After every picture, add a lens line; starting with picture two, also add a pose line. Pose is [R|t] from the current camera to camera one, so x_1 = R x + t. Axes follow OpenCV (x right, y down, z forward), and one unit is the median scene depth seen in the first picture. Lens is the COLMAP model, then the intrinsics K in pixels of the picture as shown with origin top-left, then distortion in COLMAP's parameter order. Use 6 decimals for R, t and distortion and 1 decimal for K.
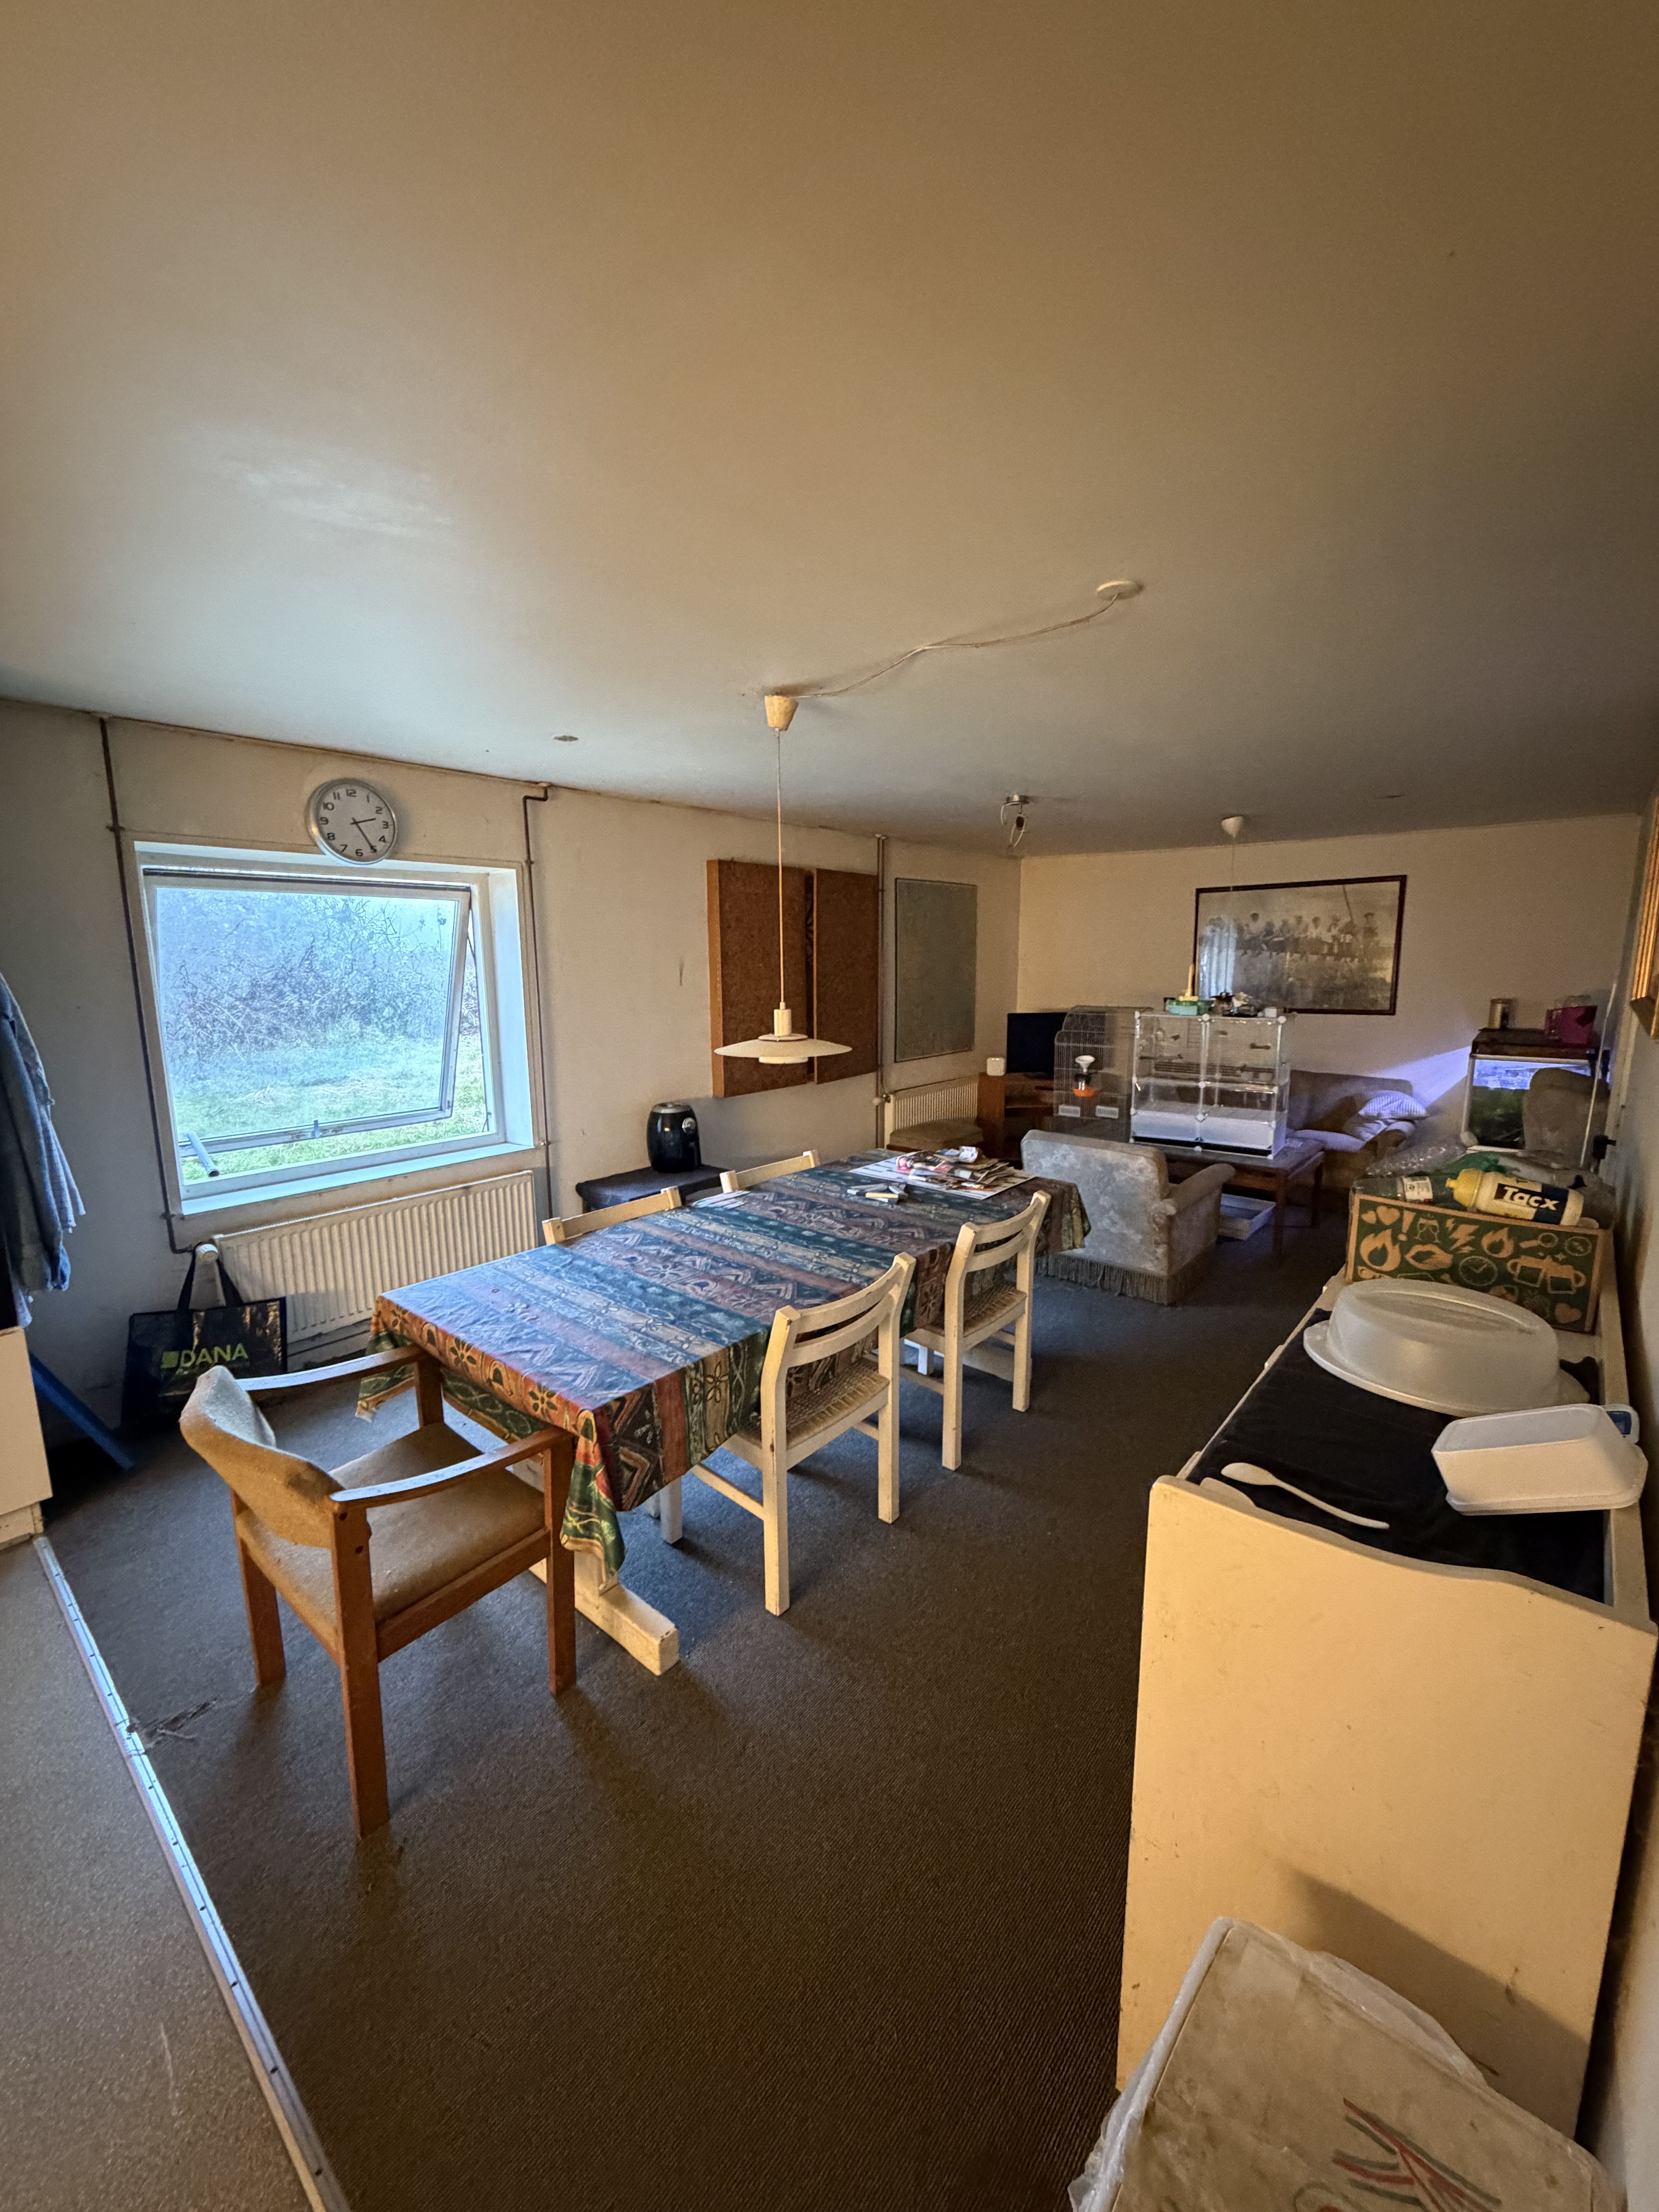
lens RADIAL K [[879.6, 0, 830.7], [0, 879.6, 1100.2], [0, 0, 1]] dist [-0.003155, 0.000736]
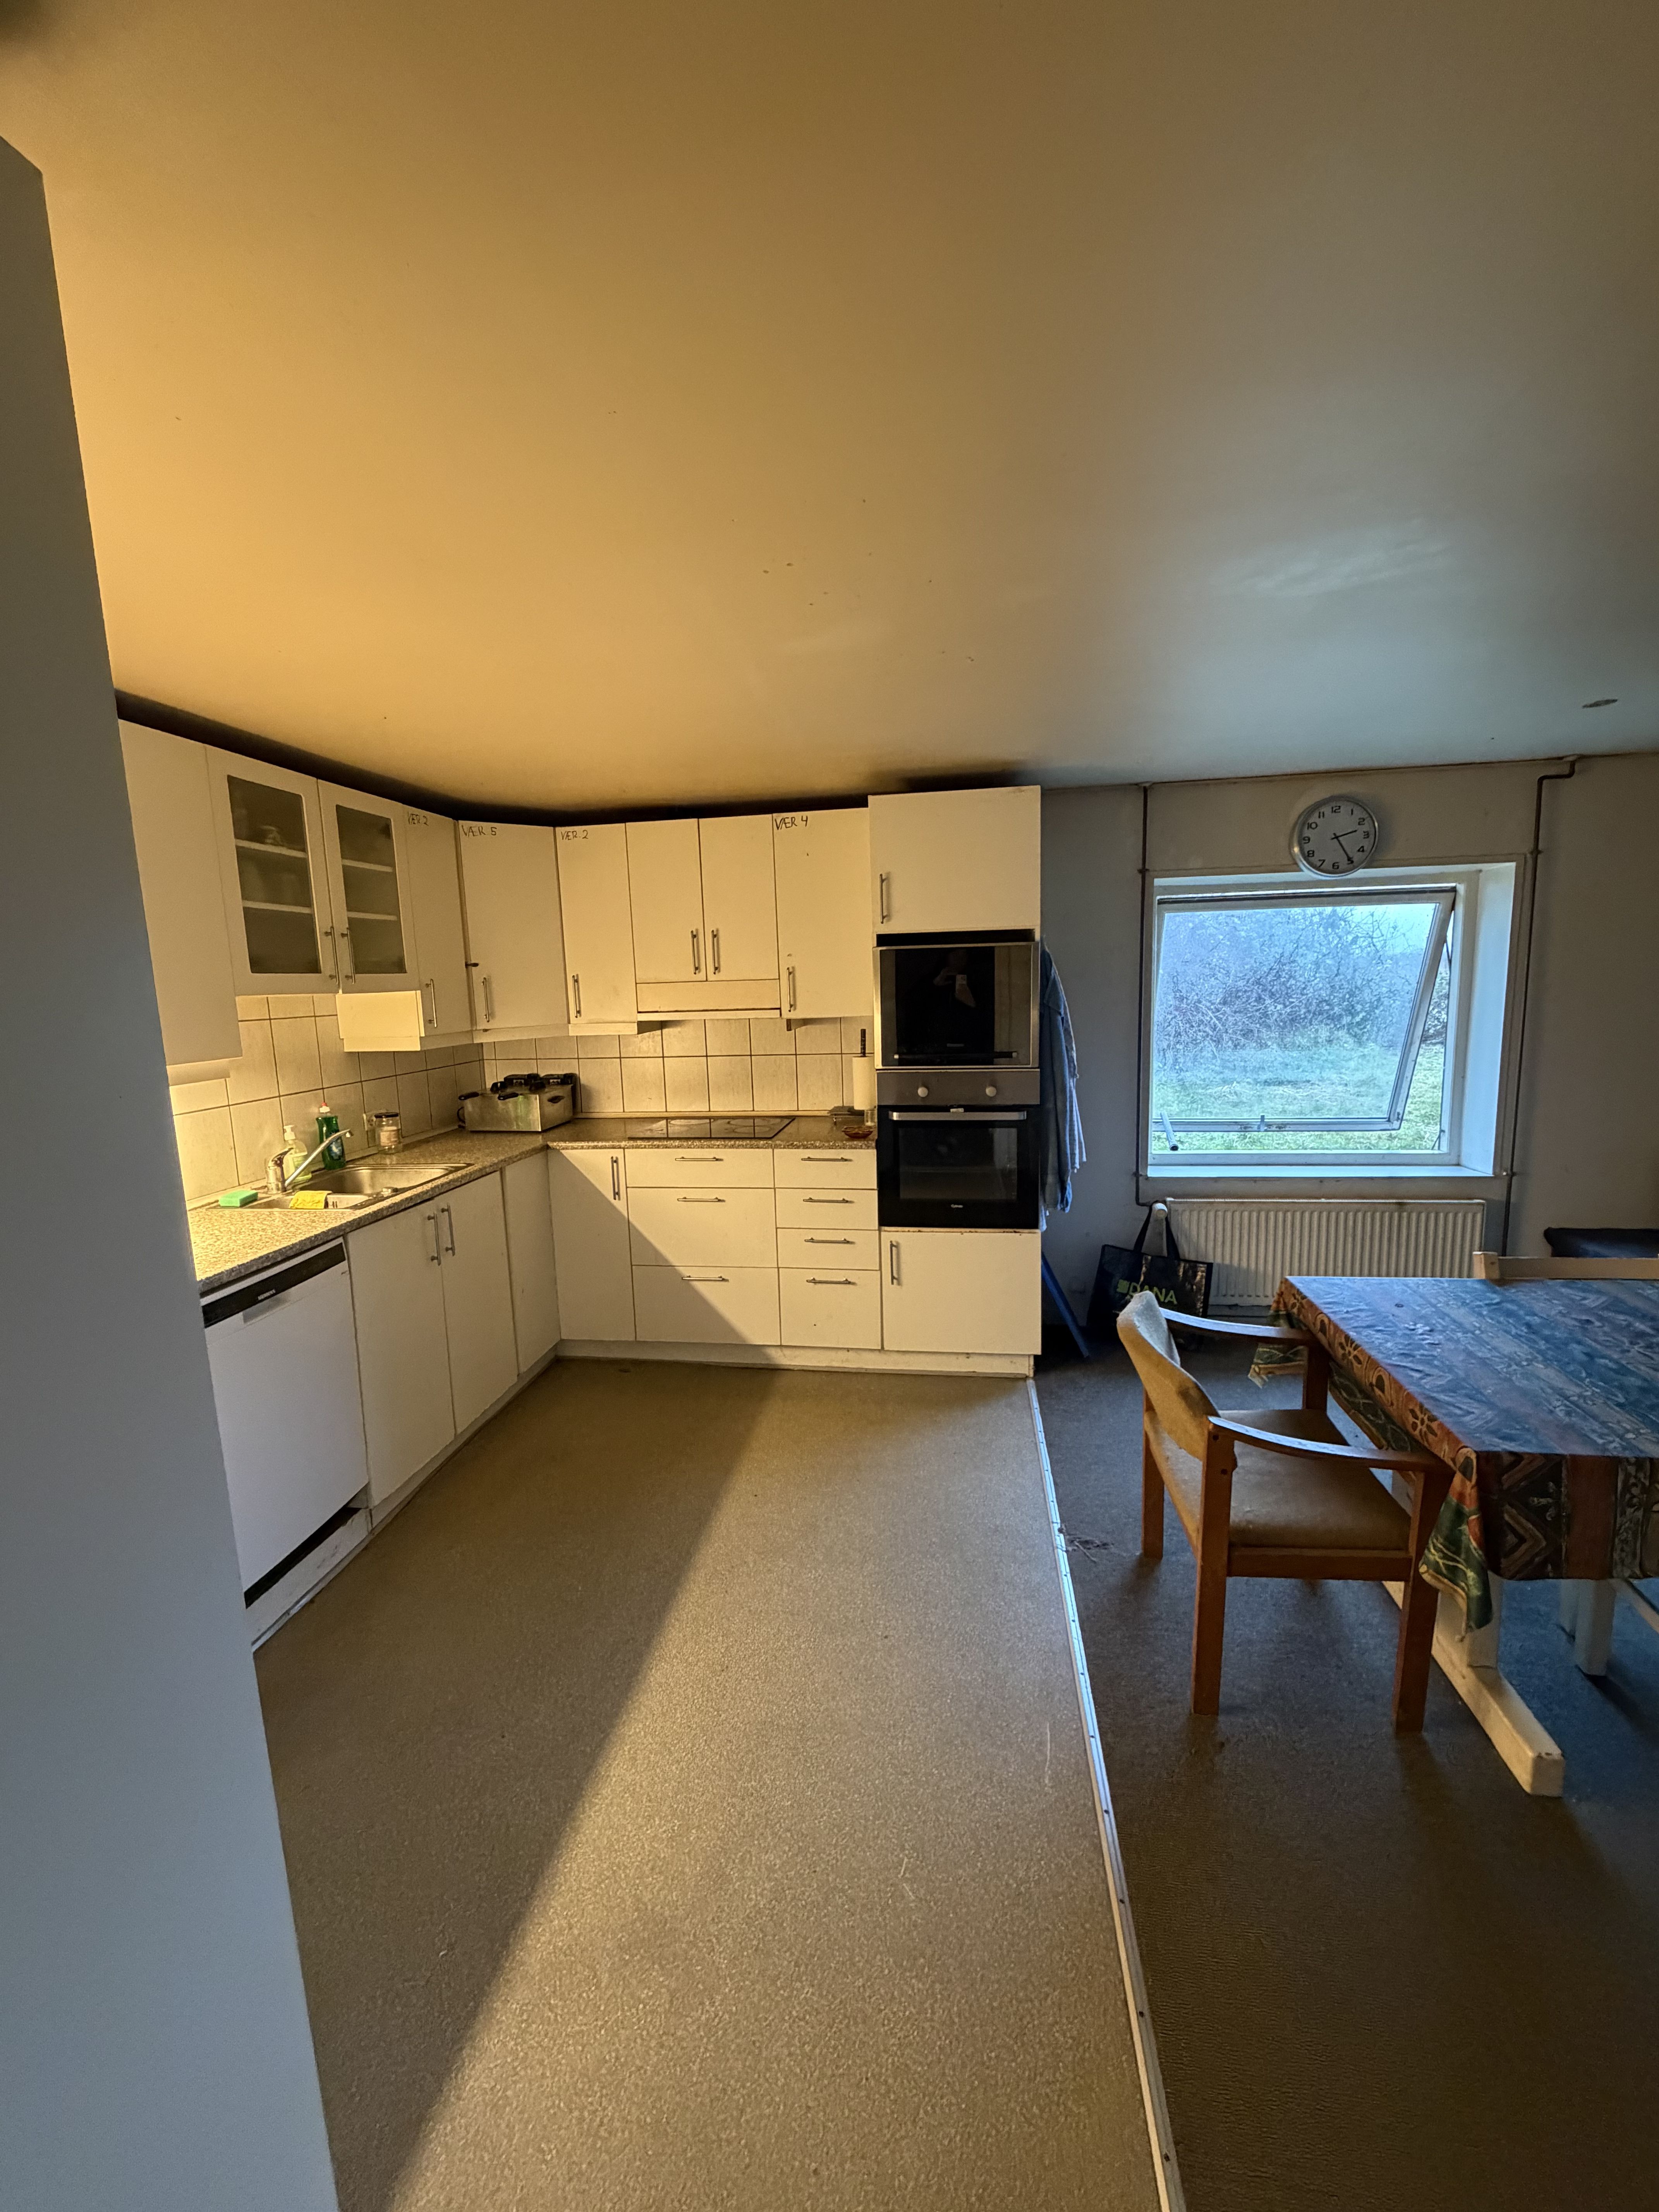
lens RADIAL K [[879.6, 0, 826.1], [0, 879.6, 1106.9], [0, 0, 1]] dist [-0.003155, 0.000736]
pose [[0.527653, 0.113754, -0.841809, 0.077506], [-0.111914, 0.991664, 0.063855, 0.005667], [0.842056, 0.060517, 0.535985, -0.074306]]
